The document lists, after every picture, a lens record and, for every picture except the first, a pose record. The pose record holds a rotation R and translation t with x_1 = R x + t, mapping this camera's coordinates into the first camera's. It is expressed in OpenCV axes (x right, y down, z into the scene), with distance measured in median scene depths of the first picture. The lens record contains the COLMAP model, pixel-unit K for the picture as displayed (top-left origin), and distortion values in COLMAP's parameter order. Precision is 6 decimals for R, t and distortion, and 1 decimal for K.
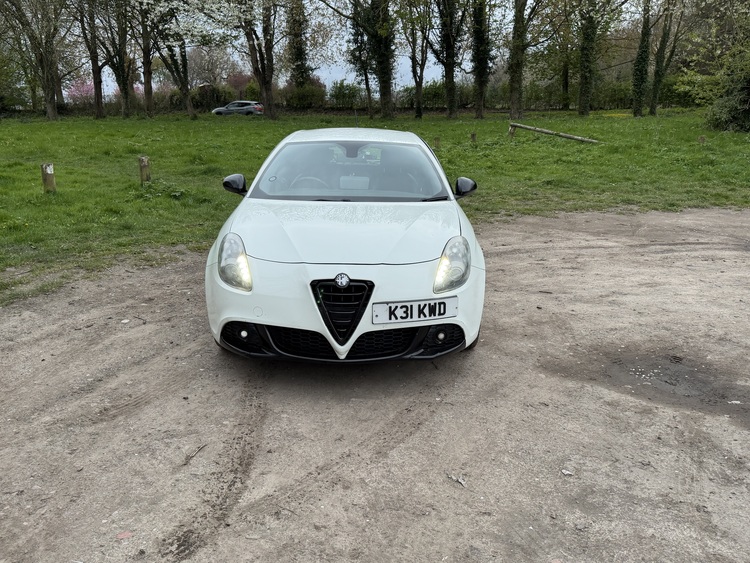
lens RADIAL K [[656.2, 0, 371.3], [0, 656.2, 270.7], [0, 0, 1]] dist [0.208220, -0.443125]
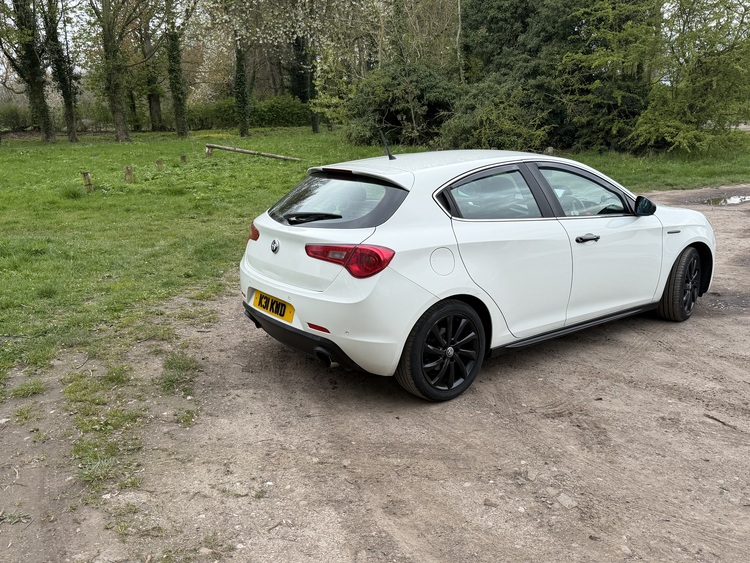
lens RADIAL K [[655.7, 0, 375.0], [0, 655.7, 281.5], [0, 0, 1]] dist [0.078134, -0.140190]
pose [[0.770124, -0.161975, 0.616987, -0.126314], [0.169766, 0.984386, 0.046524, -0.011052], [-0.614889, 0.068915, 0.785597, 0.040702]]
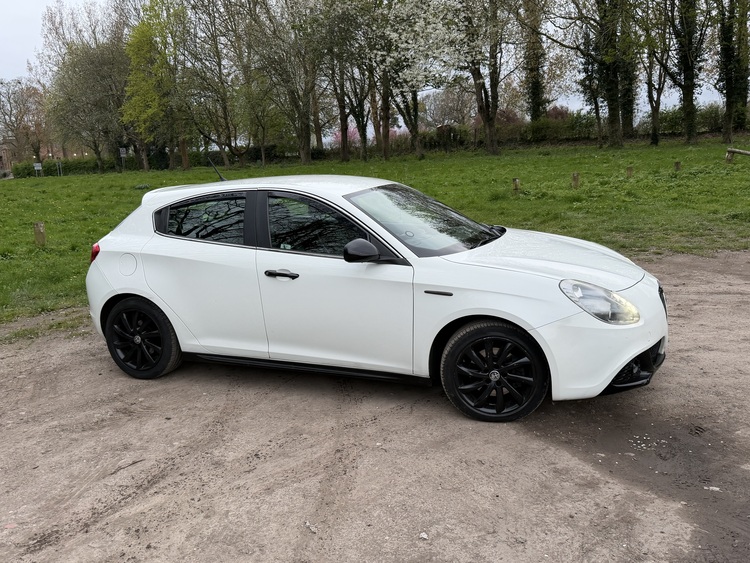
lens RADIAL K [[655.7, 0, 375.0], [0, 655.7, 281.5], [0, 0, 1]] dist [0.078134, -0.140190]
pose [[0.933876, 0.026698, -0.356598, 0.047032], [-0.038342, 0.998936, -0.025625, -0.002368], [0.355534, 0.037603, 0.933907, 0.008723]]
